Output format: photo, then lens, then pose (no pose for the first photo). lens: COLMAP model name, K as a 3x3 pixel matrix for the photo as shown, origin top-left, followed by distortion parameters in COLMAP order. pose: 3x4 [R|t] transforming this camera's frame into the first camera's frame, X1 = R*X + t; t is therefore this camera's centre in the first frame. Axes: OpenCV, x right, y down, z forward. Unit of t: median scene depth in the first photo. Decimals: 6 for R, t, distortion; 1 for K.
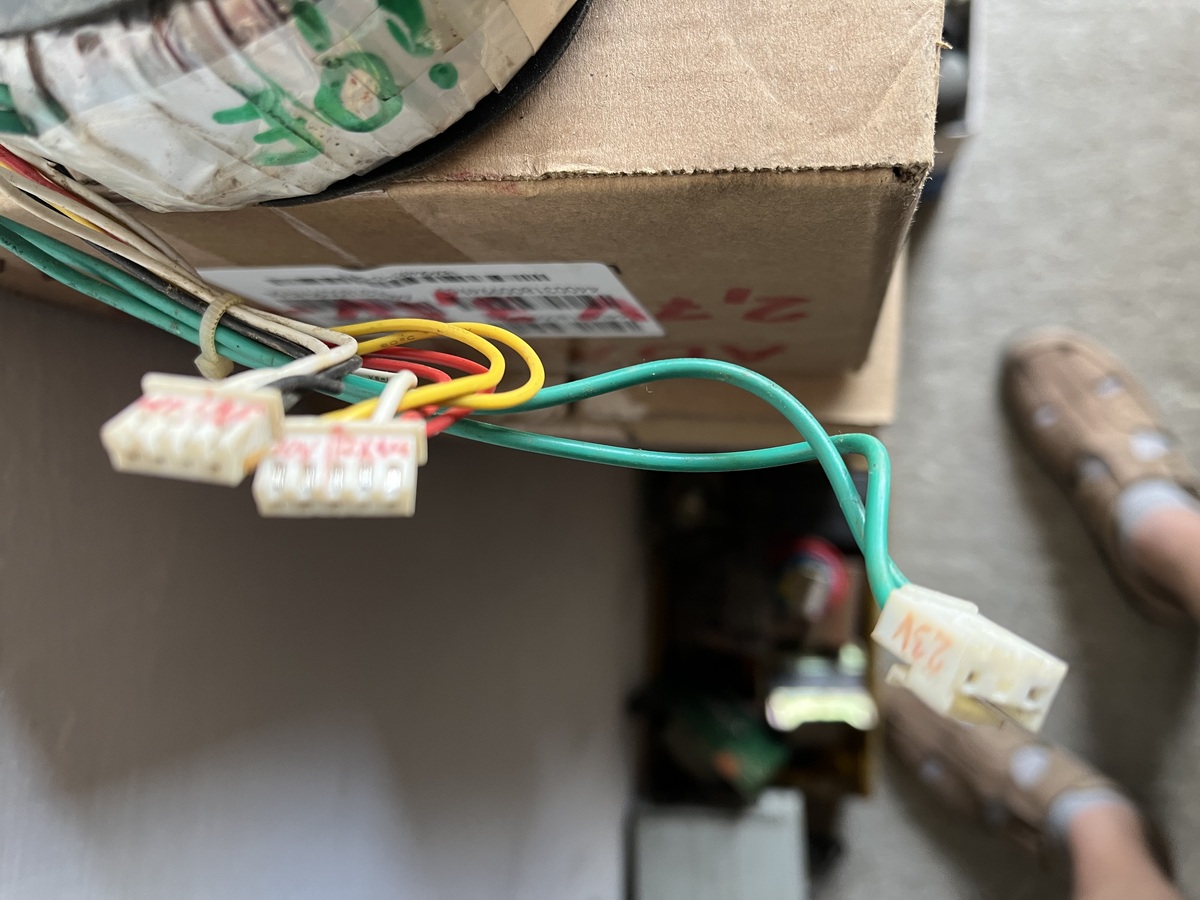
lens RADIAL K [[956.1, 0, 600.0], [0, 956.1, 450.0], [0, 0, 1]] dist [-0.003318, -0.007355]
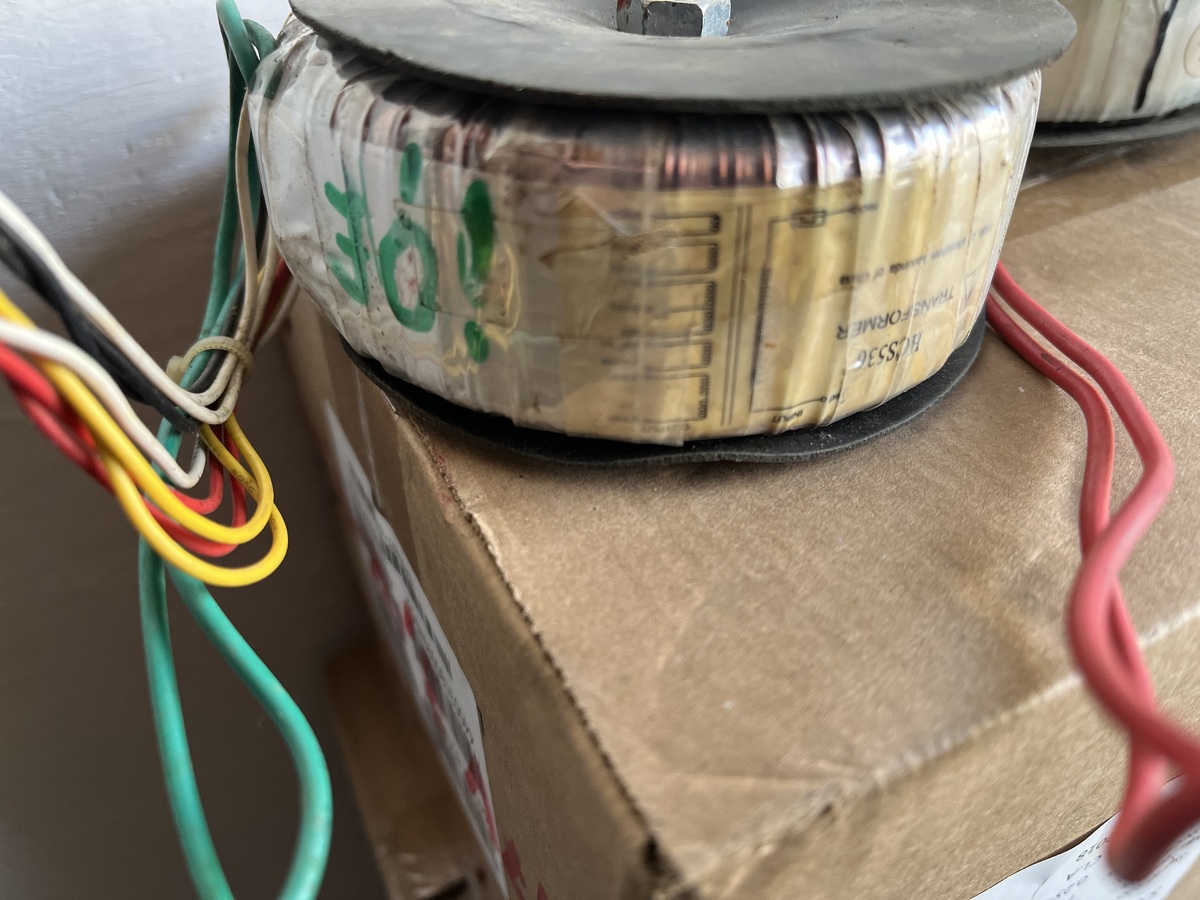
lens RADIAL K [[956.1, 0, 600.0], [0, 956.1, 450.0], [0, 0, 1]] dist [-0.003318, -0.007355]
pose [[0.491507, 0.713743, -0.498991, 0.404014], [-0.870046, 0.377459, -0.317089, -0.137885], [-0.037971, 0.589996, 0.806513, 0.253666]]
